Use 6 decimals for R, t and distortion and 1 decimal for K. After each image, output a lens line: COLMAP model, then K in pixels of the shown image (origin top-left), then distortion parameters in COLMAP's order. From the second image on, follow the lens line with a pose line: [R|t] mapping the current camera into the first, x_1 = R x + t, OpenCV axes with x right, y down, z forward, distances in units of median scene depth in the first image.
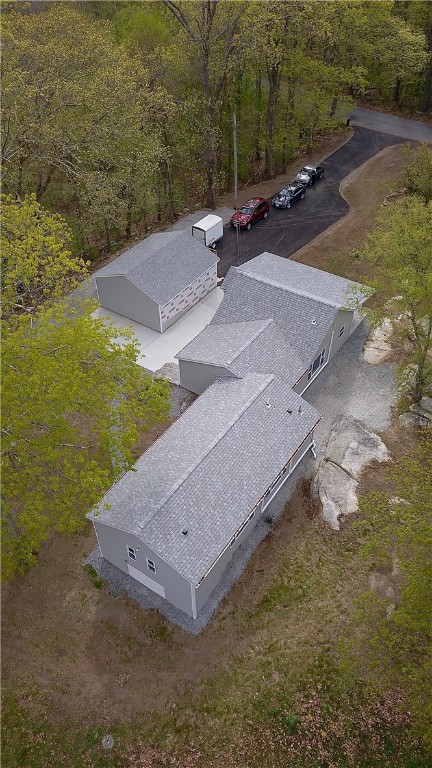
lens RADIAL K [[596.4, 0, 216.0], [0, 596.4, 384.0], [0, 0, 1]] dist [0.001087, -0.002294]
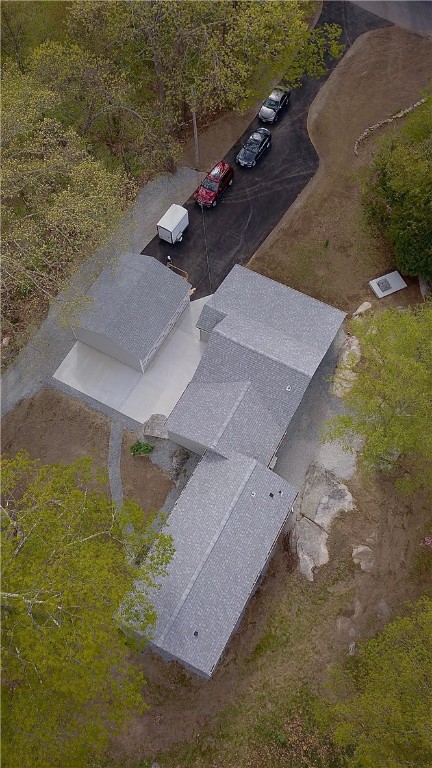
lens RADIAL K [[596.4, 0, 216.0], [0, 596.4, 384.0], [0, 0, 1]] dist [0.001087, -0.002294]
pose [[0.995094, -0.085215, 0.050265, -0.025335], [0.058406, 0.916068, 0.396748, -0.667450], [-0.079855, -0.391866, 0.916550, 0.032423]]
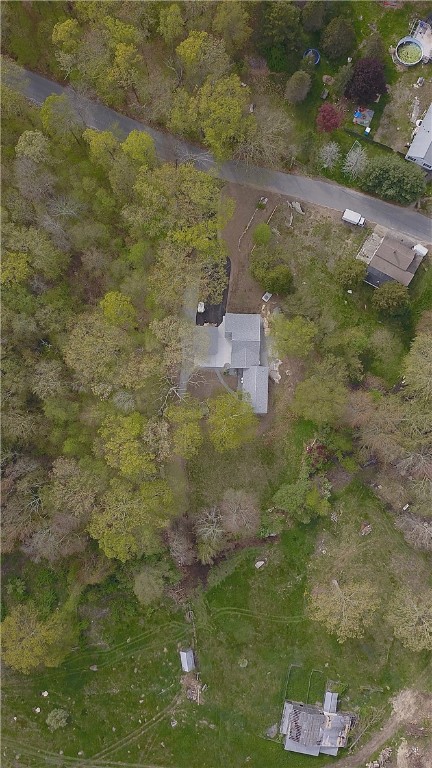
lens RADIAL K [[596.4, 0, 216.0], [0, 596.4, 384.0], [0, 0, 1]] dist [0.001087, -0.002294]
pose [[0.848385, -0.529367, 0.003629, -0.288923], [0.365716, 0.591040, 0.718974, -3.770666], [-0.382746, -0.608640, 0.695028, -2.439726]]
